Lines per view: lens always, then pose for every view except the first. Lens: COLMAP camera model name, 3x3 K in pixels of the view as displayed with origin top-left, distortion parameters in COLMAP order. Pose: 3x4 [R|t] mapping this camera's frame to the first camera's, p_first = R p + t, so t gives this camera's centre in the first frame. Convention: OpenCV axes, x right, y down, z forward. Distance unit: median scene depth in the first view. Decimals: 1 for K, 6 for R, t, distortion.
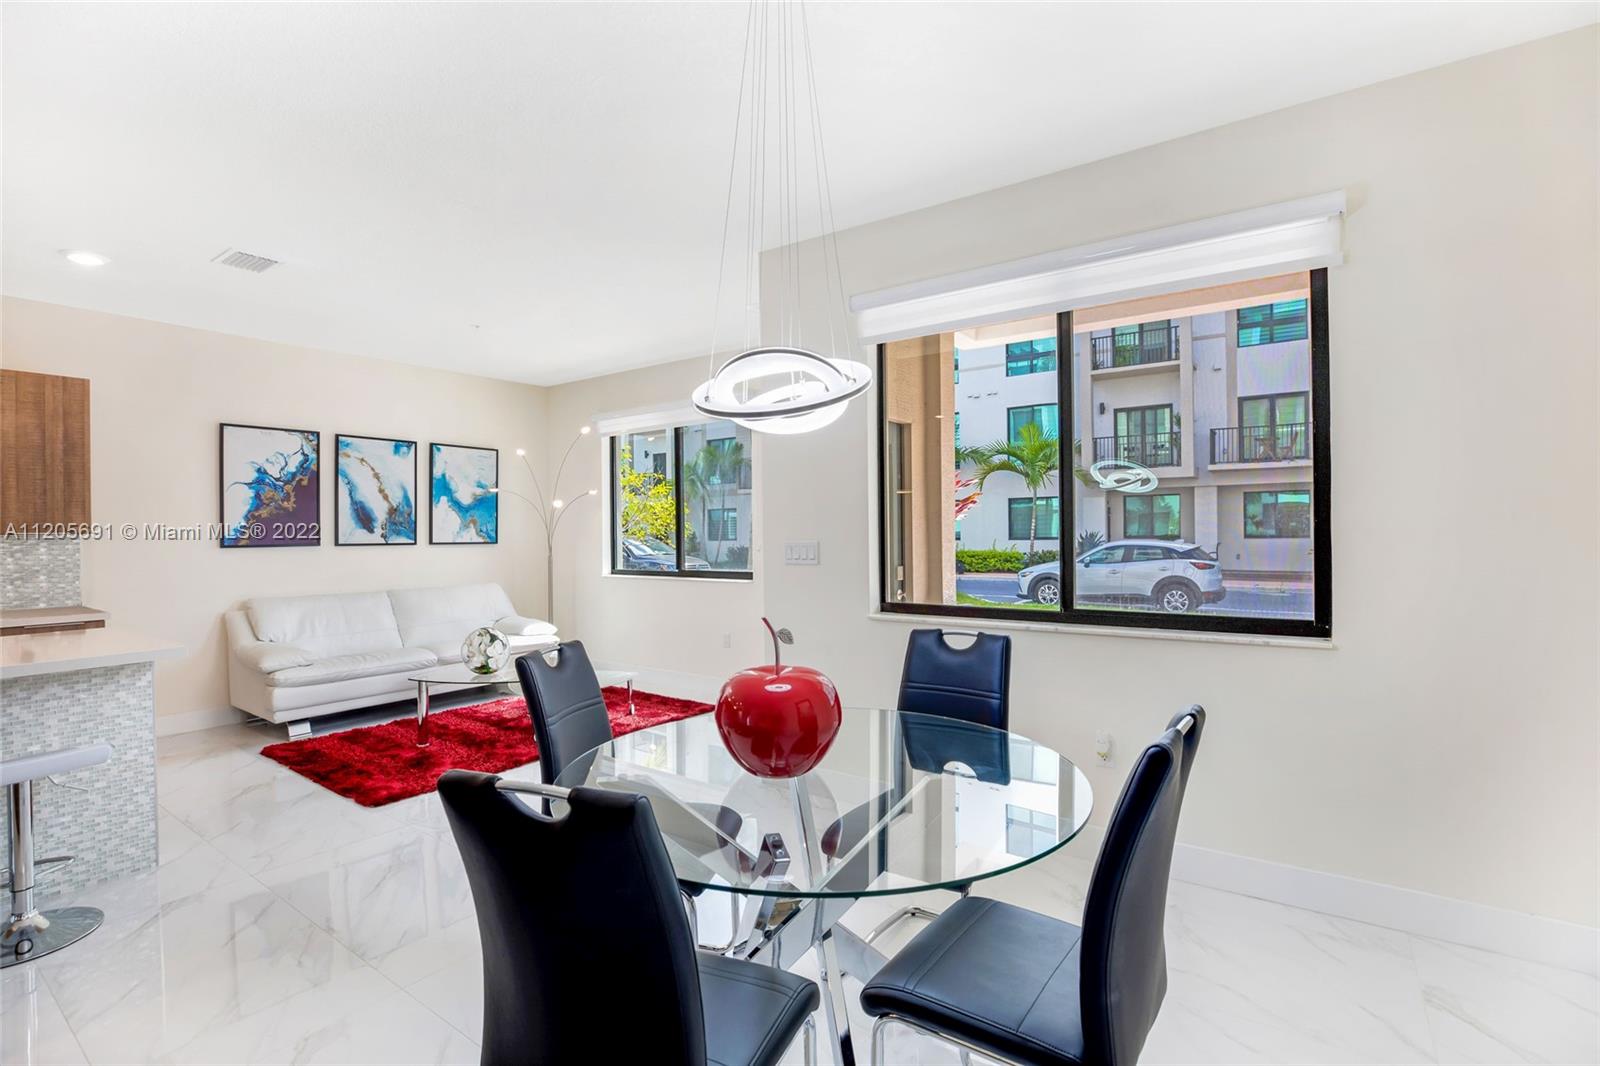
lens RADIAL K [[727.9, 0, 800.0], [0, 727.9, 533.0], [0, 0, 1]] dist [-0.023806, 0.000318]
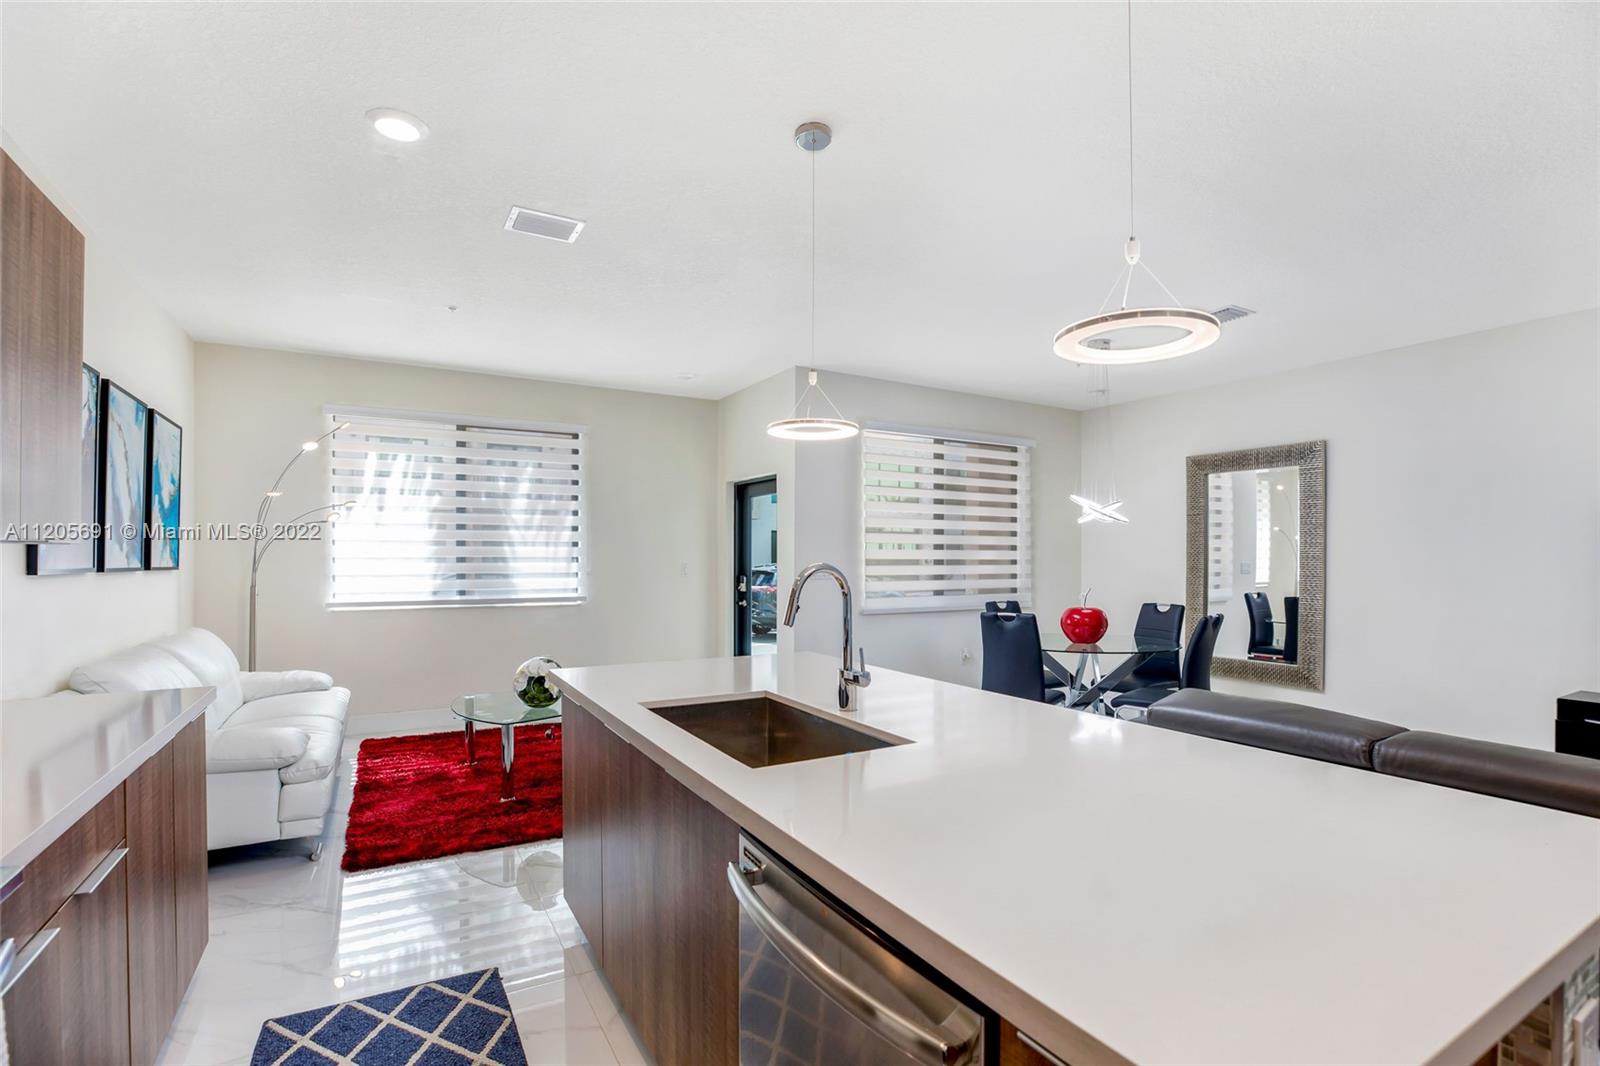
lens RADIAL K [[746.5, 0, 802.8], [0, 746.5, 559.0], [0, 0, 1]] dist [-0.000145, 0.000112]
pose [[0.409587, 0.013156, 0.912176, -0.974185], [-0.008141, 0.999909, -0.010766, 0.009972], [-0.912235, -0.003017, 0.409657, 0.246943]]
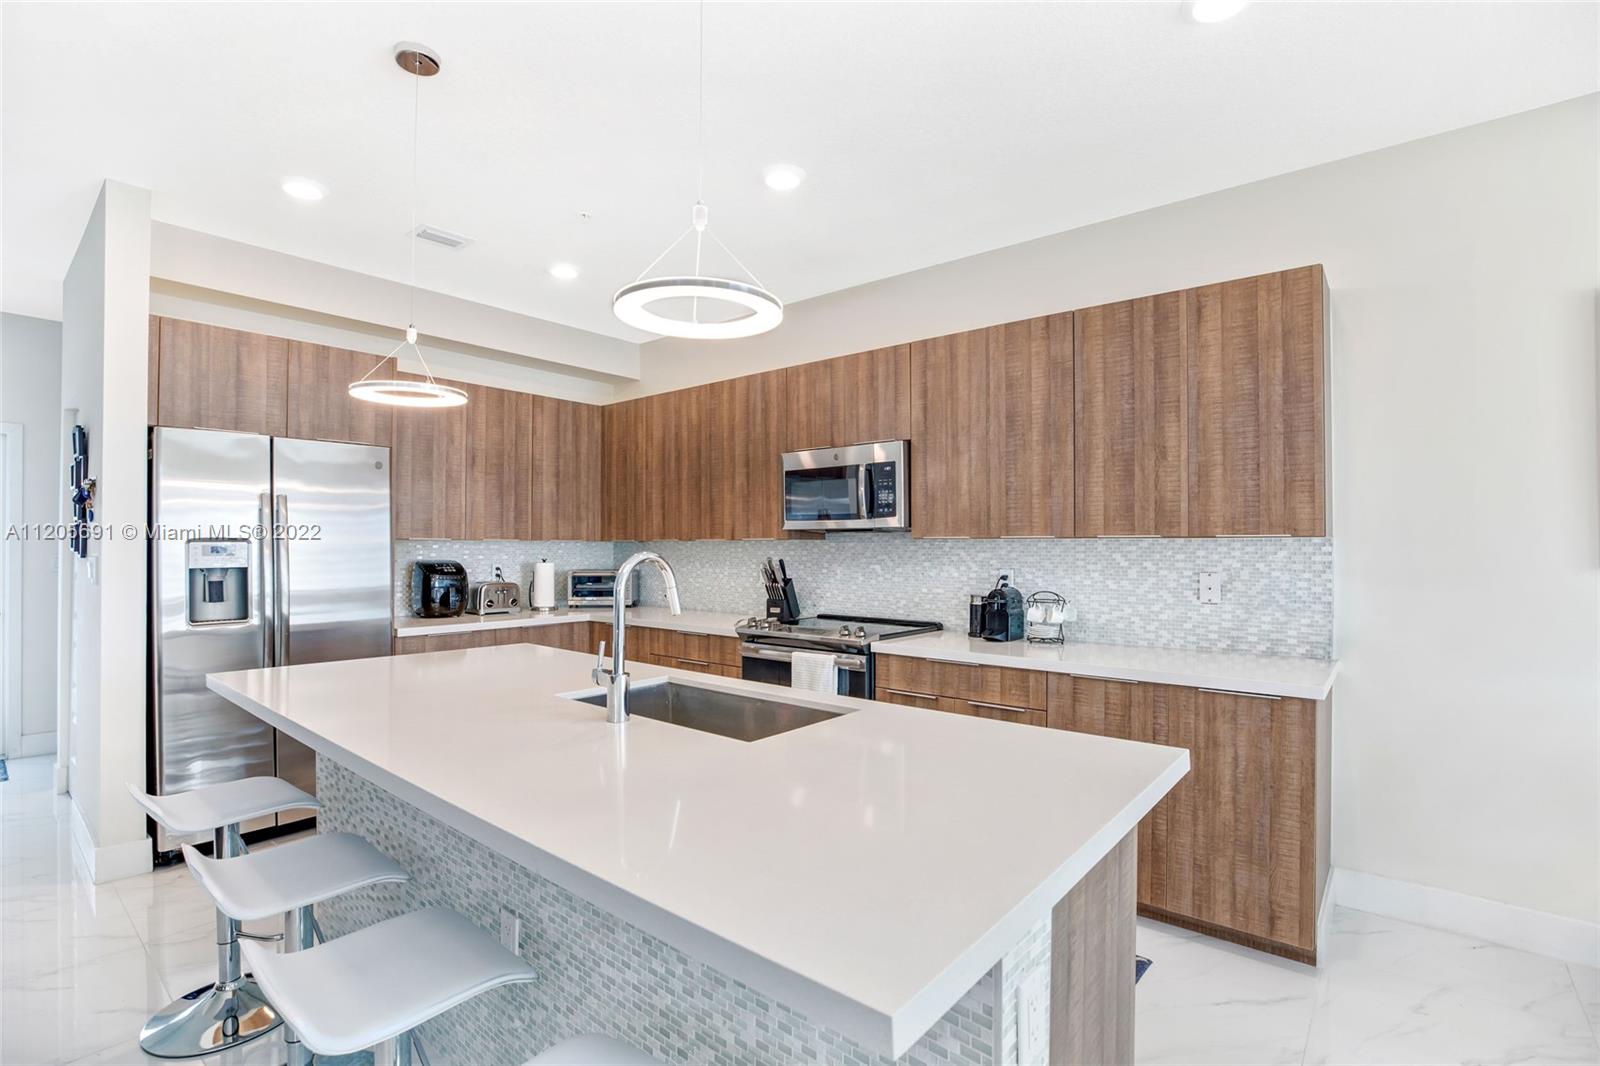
lens RADIAL K [[748.9, 0, 802.4], [0, 748.9, 538.5], [0, 0, 1]] dist [-0.021697, 0.000162]
pose [[-0.055330, 0.003165, -0.998463, -0.298290], [-0.002924, 0.999990, 0.003332, 0.001450], [0.998464, 0.003104, -0.055320, 0.476247]]
